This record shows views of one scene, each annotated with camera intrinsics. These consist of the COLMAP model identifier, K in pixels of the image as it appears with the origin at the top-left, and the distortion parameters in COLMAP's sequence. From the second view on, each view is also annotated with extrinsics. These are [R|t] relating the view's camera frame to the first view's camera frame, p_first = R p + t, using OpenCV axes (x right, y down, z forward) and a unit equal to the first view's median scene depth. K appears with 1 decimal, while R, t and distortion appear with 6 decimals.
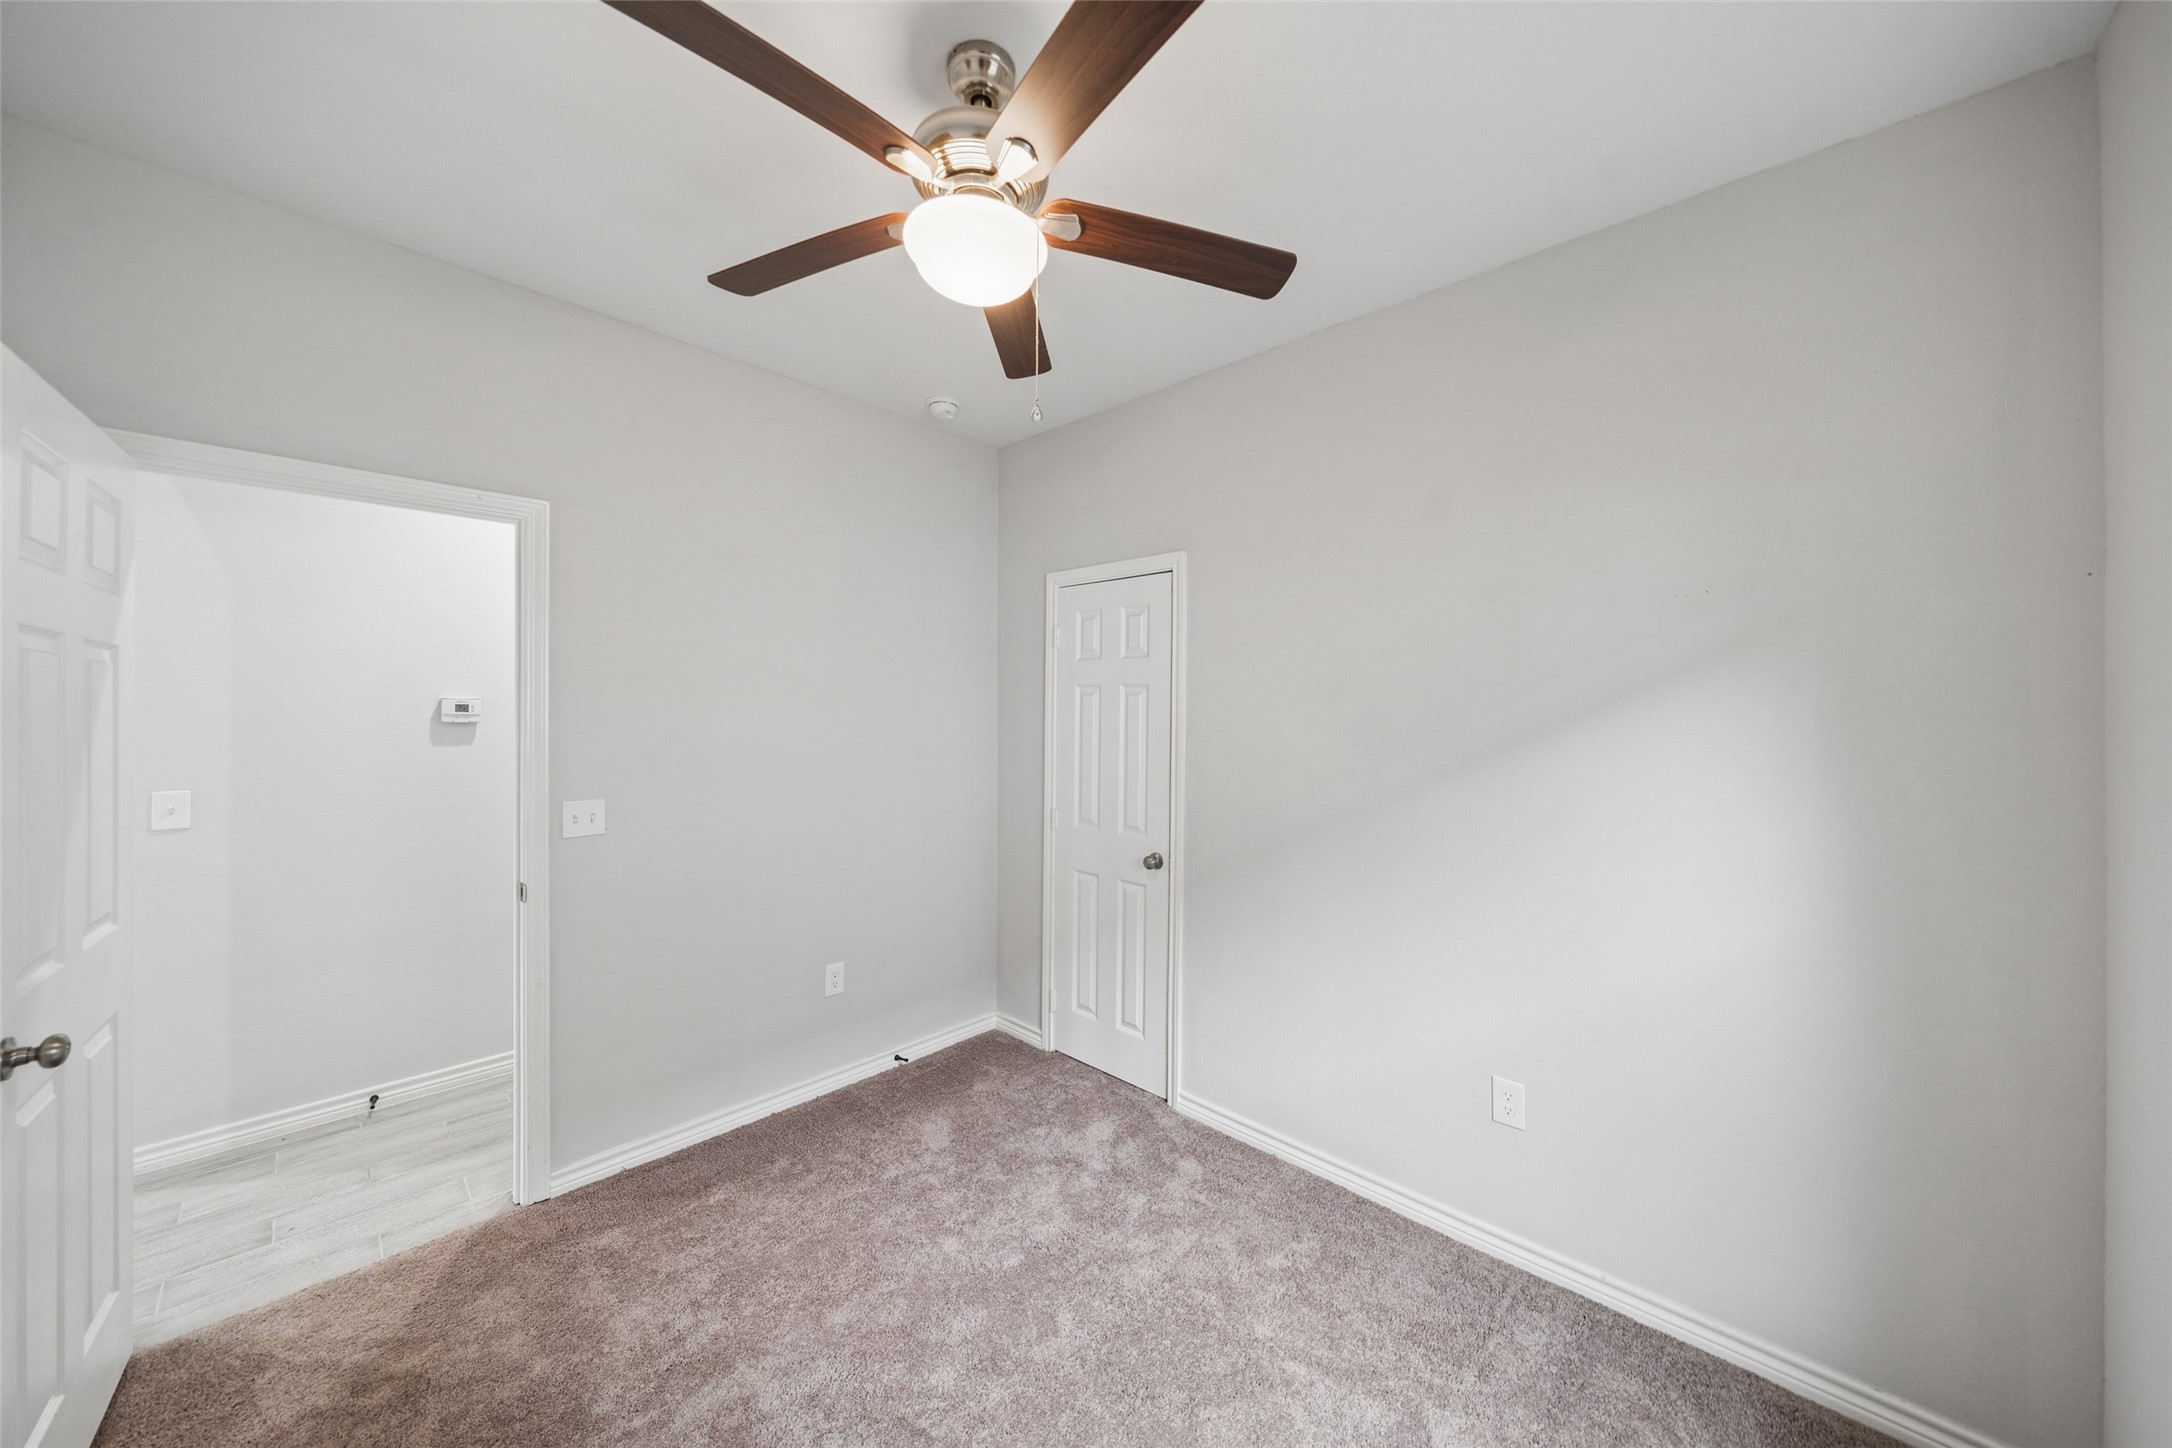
lens RADIAL K [[740.4, 0, 1089.5], [0, 740.4, 723.0], [0, 0, 1]] dist [-0.004155, -0.000043]
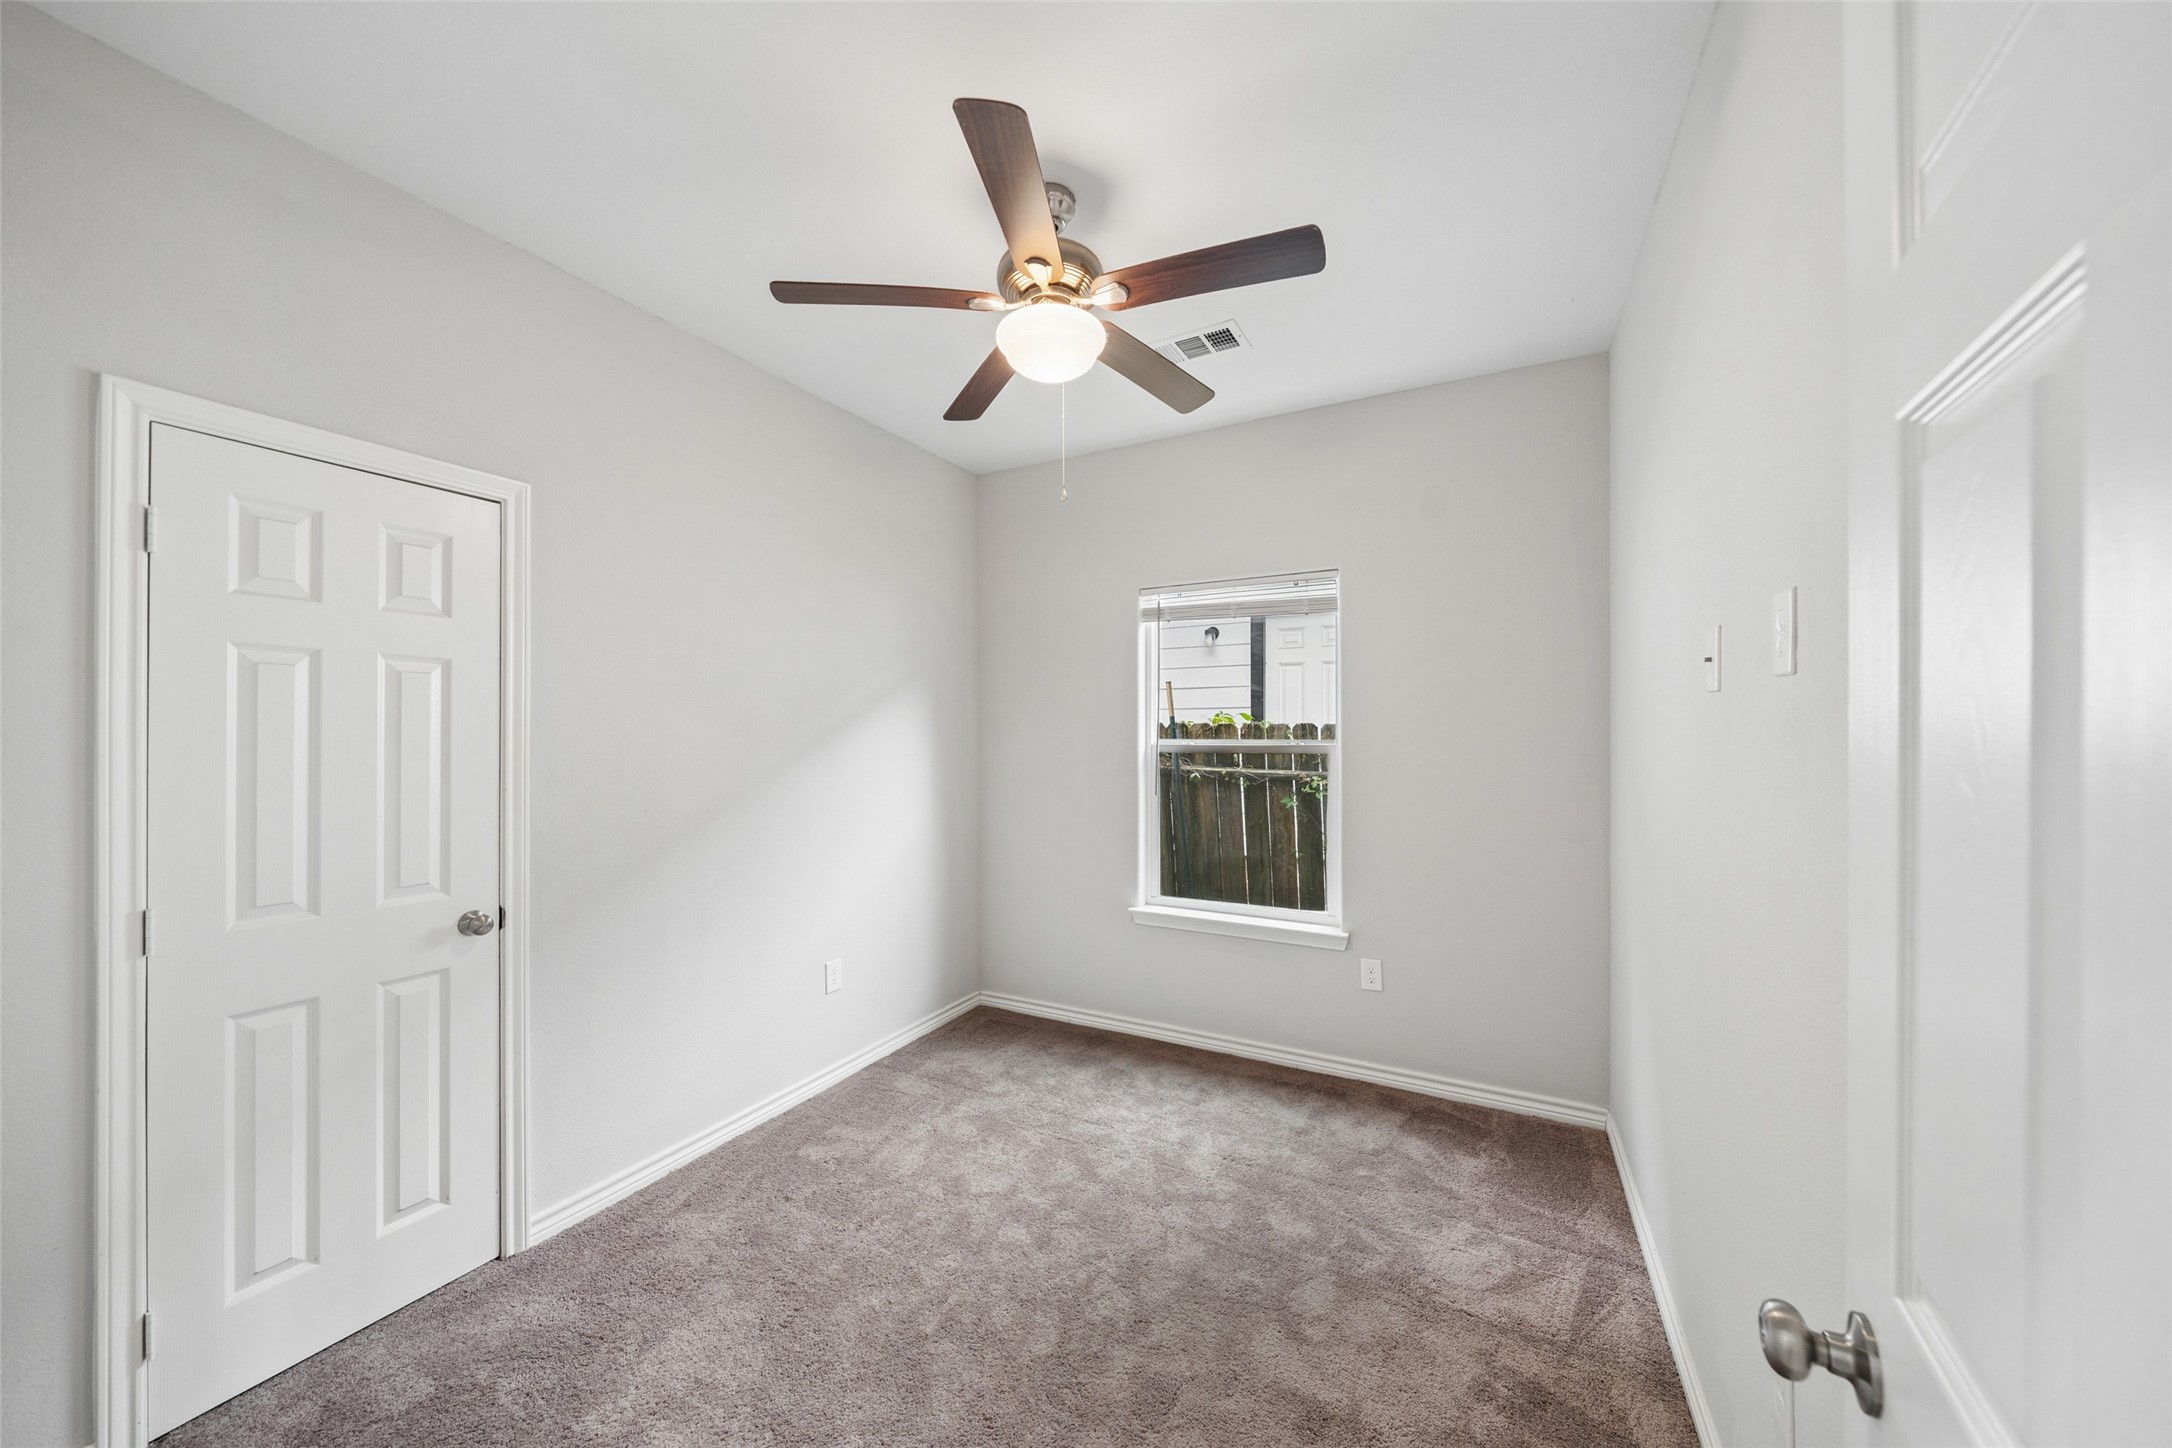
lens RADIAL K [[740.4, 0, 1089.5], [0, 740.4, 723.0], [0, 0, 1]] dist [-0.004155, -0.000043]
pose [[-0.258141, 0.000448, 0.966107, -0.699416], [0.010973, 0.999937, 0.002468, 0.007605], [-0.966045, 0.011238, -0.258130, 0.618560]]
